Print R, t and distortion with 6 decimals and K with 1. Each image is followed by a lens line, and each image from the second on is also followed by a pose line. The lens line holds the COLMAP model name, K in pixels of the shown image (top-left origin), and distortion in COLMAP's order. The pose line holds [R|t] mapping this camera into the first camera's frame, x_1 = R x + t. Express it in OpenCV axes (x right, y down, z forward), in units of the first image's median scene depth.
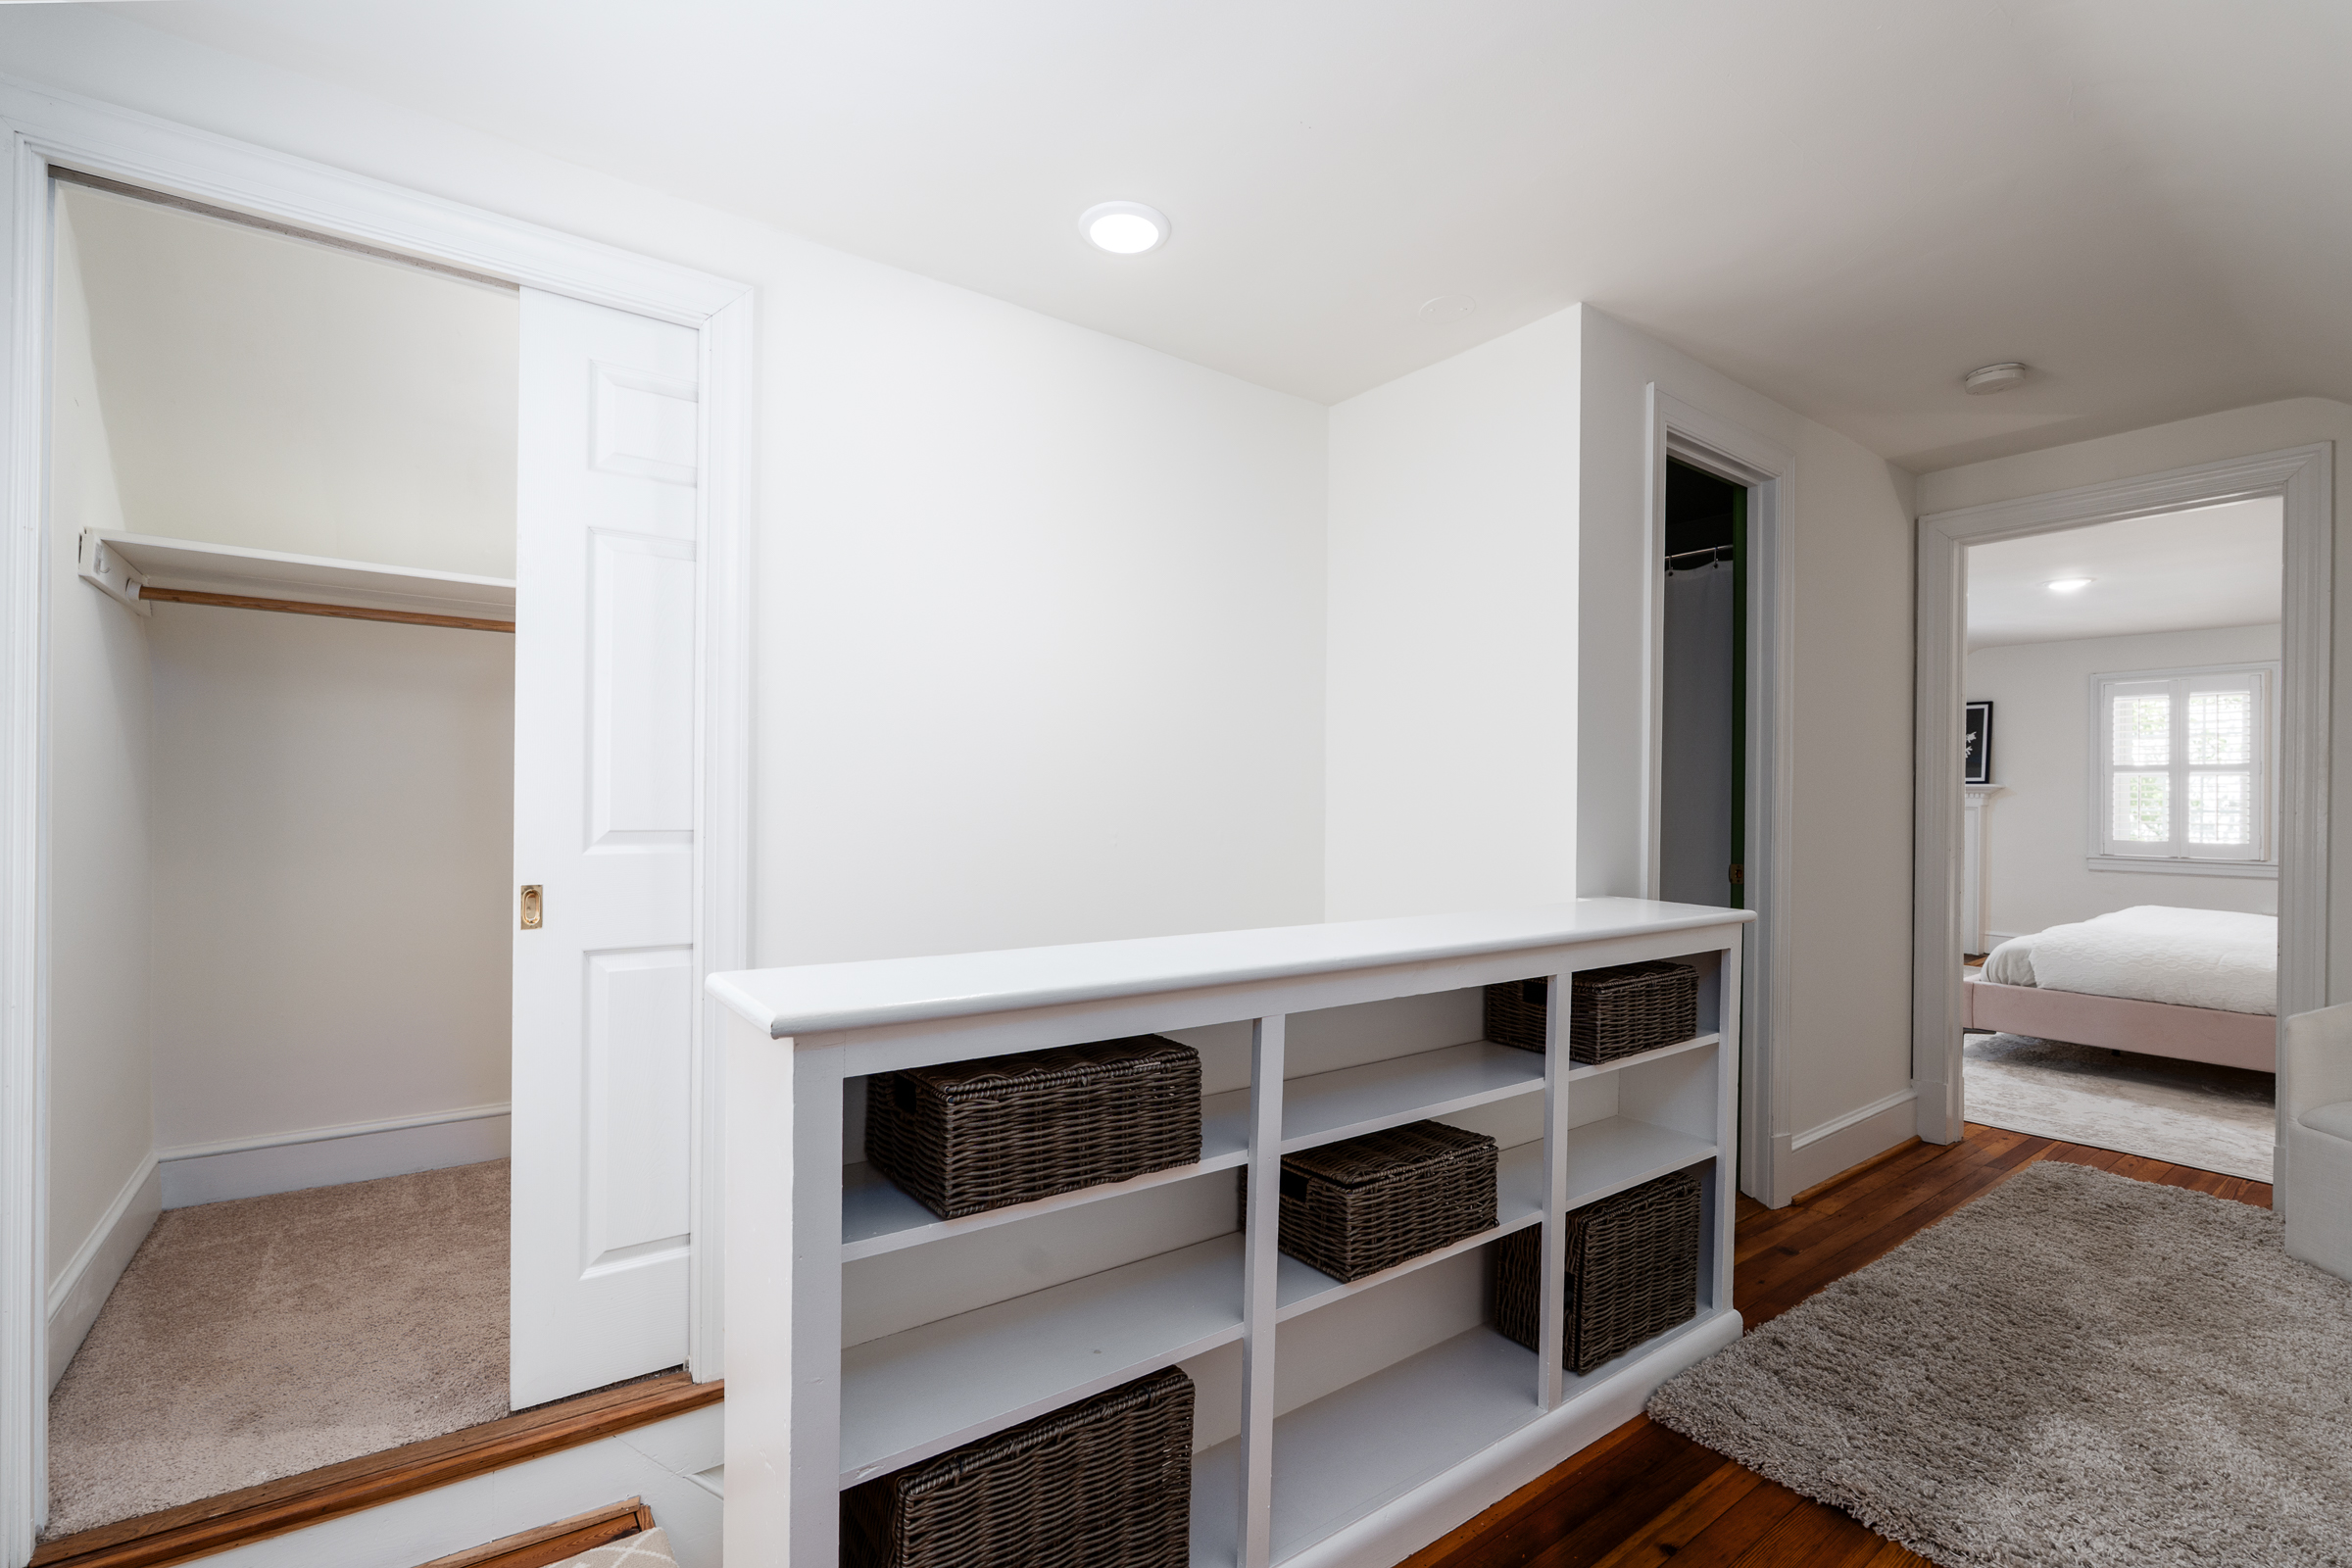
lens RADIAL K [[1056.9, 0, 1177.1], [0, 1056.9, 791.2], [0, 0, 1]] dist [-0.007066, 0.000273]
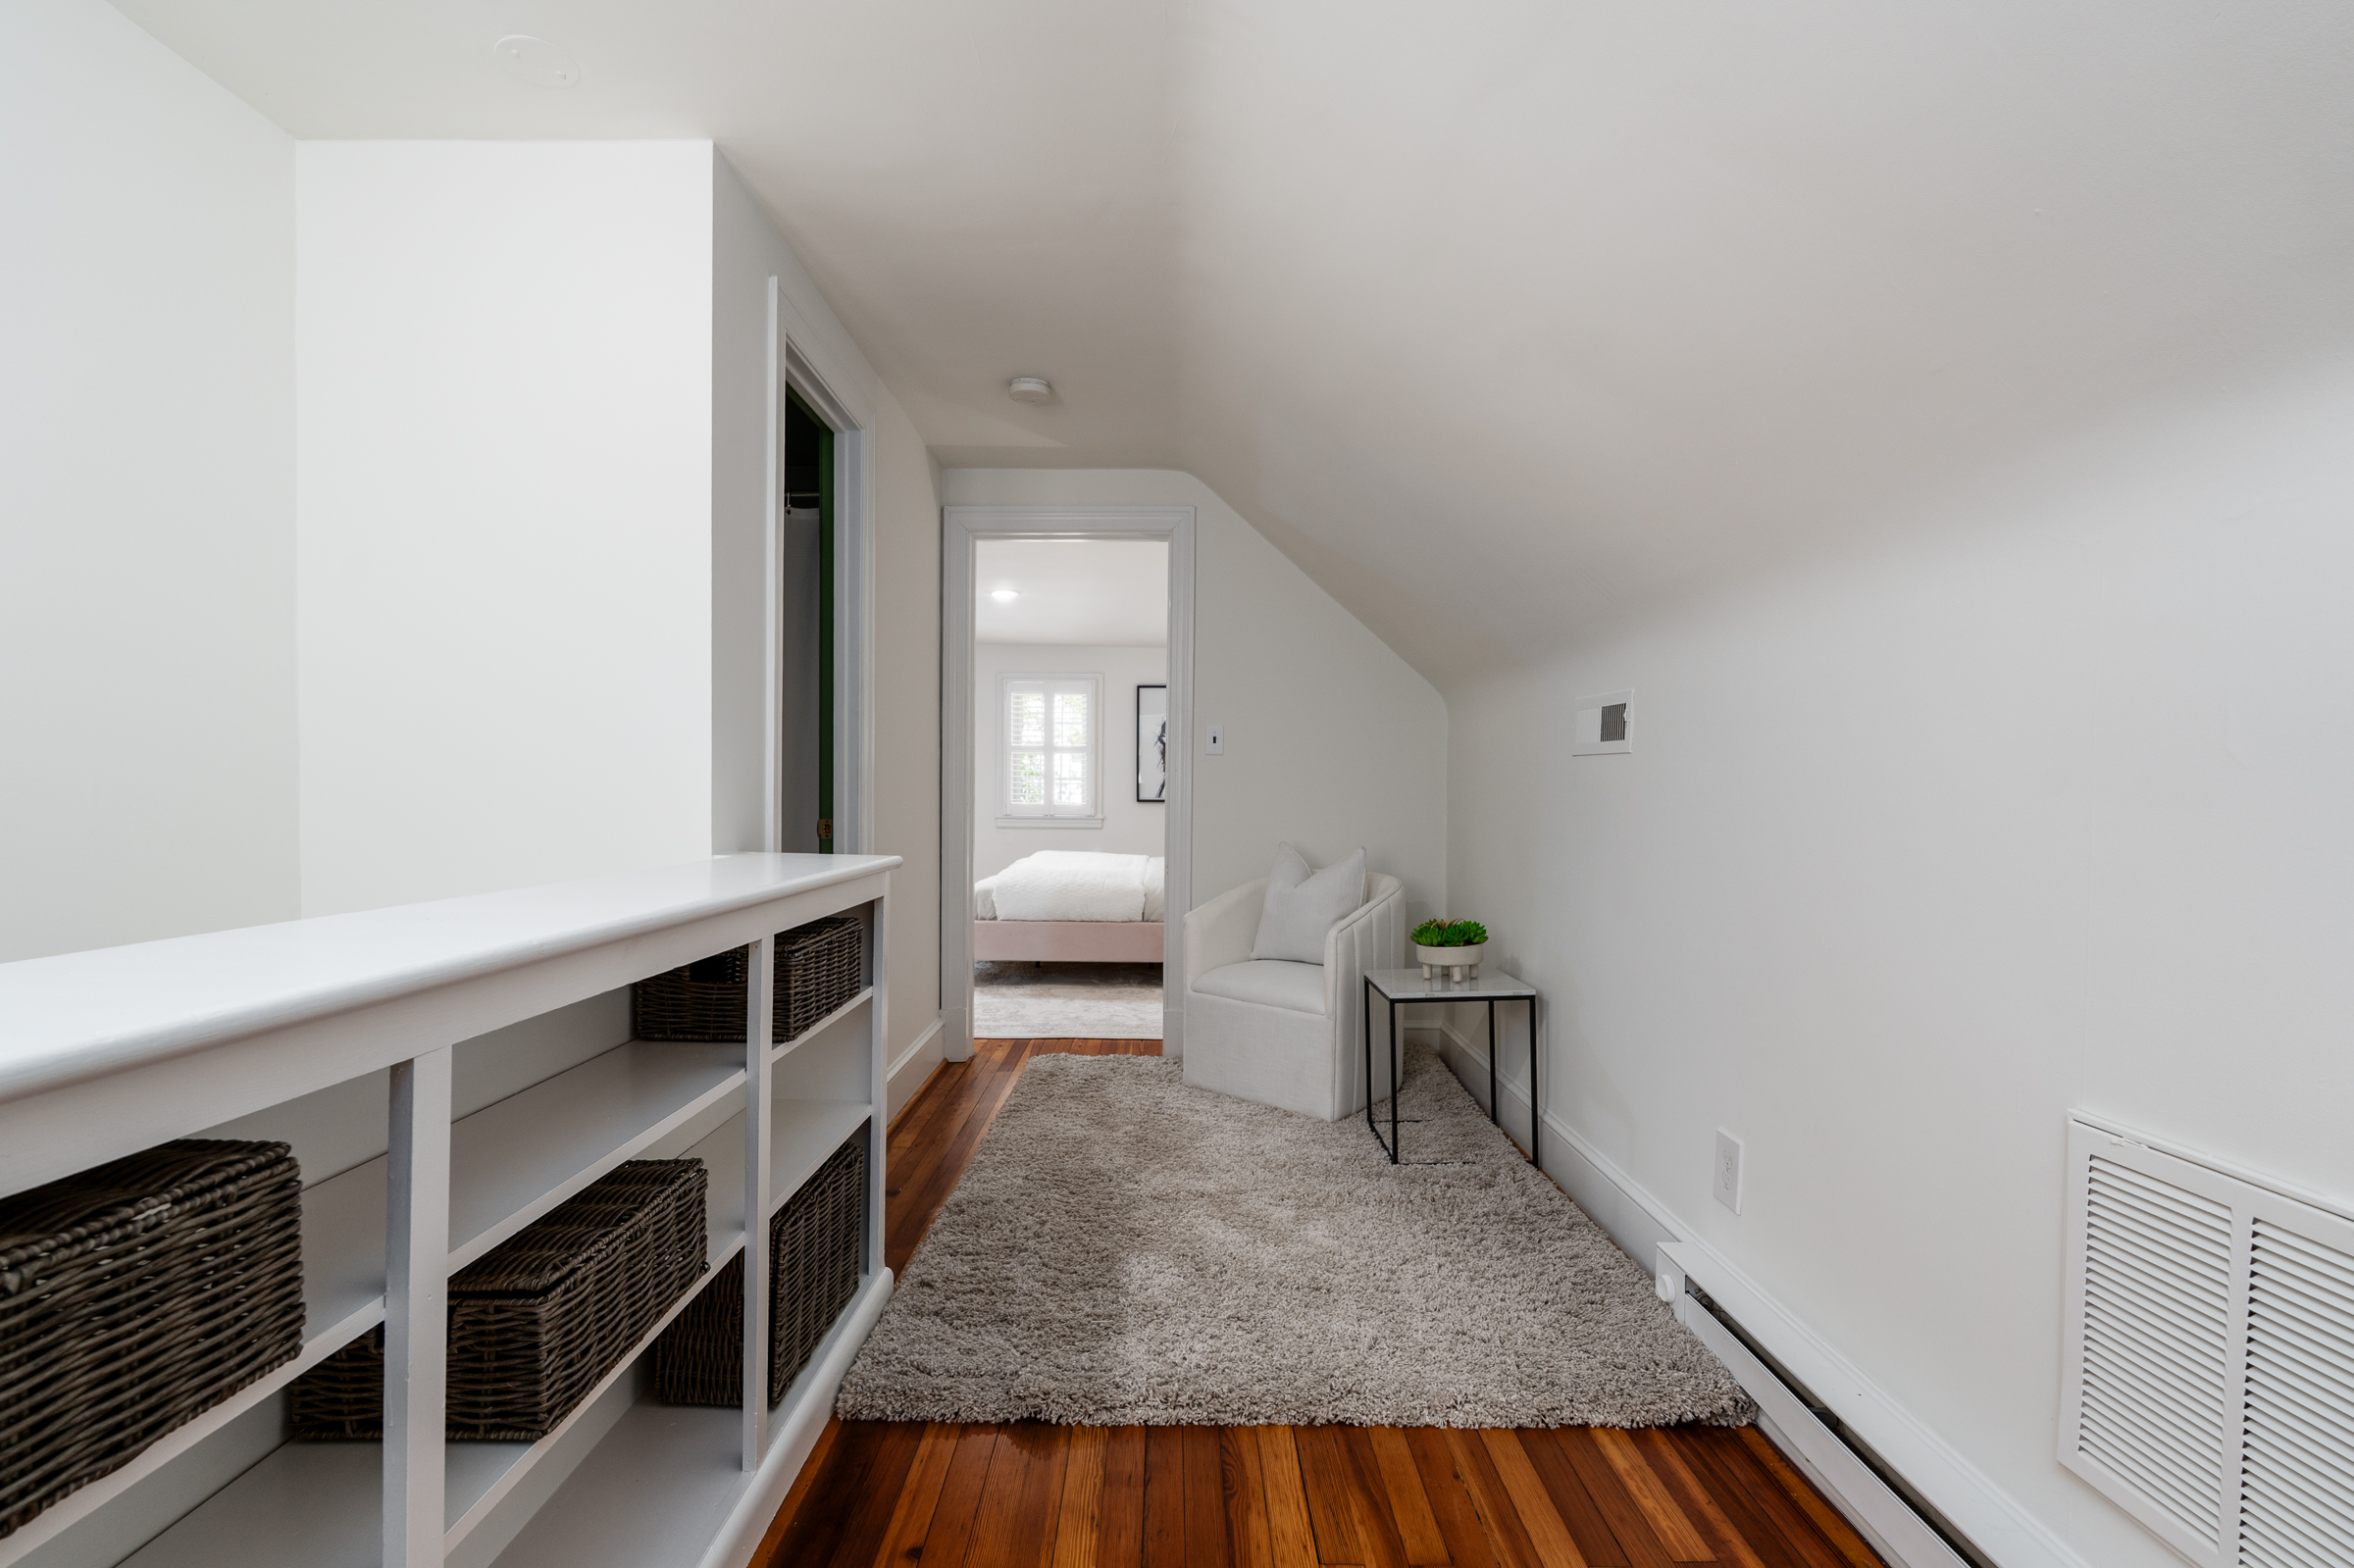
lens RADIAL K [[1057.7, 0, 1176.5], [0, 1057.7, 808.2], [0, 0, 1]] dist [-0.007066, 0.000273]
pose [[0.598366, -0.019813, 0.800978, -0.090130], [-0.007628, 0.999508, 0.030422, 0.041797], [-0.801187, -0.024313, 0.597920, 0.237808]]
